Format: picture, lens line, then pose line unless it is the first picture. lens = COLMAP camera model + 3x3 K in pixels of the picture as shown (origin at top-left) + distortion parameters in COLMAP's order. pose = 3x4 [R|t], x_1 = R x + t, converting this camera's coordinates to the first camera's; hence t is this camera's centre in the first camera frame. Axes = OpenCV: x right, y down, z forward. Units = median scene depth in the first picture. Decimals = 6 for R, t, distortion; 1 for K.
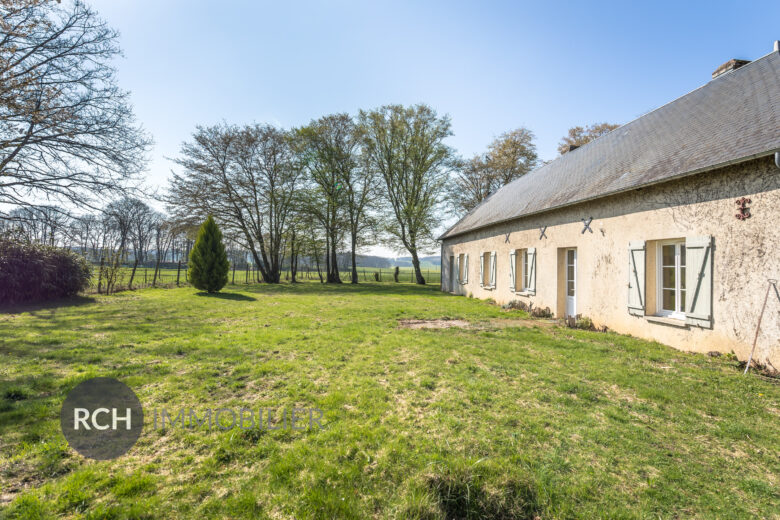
lens RADIAL K [[340.5, 0, 390.0], [0, 340.5, 256.9], [0, 0, 1]] dist [-0.001114, 0.000288]
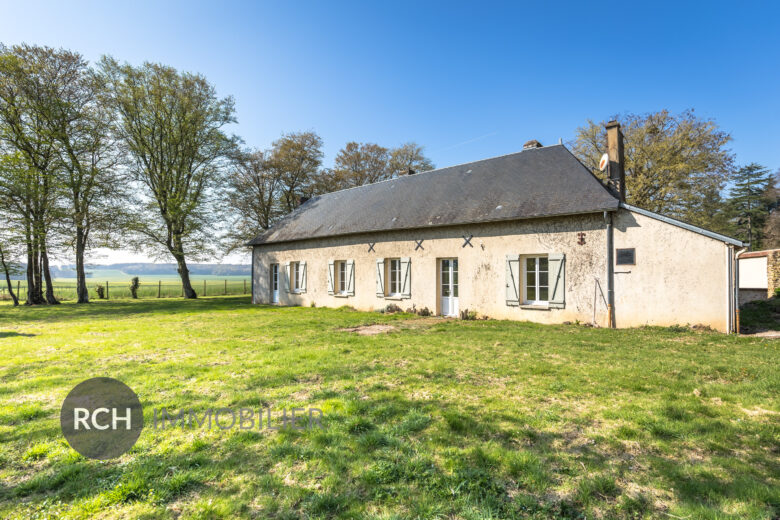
lens RADIAL K [[379.7, 0, 389.8], [0, 379.7, 265.7], [0, 0, 1]] dist [0.001602, 0.000900]
pose [[0.764362, -0.002484, 0.644782, -0.456108], [-0.000498, 0.999990, 0.004442, -0.004085], [-0.644787, -0.003716, 0.764353, 0.058999]]
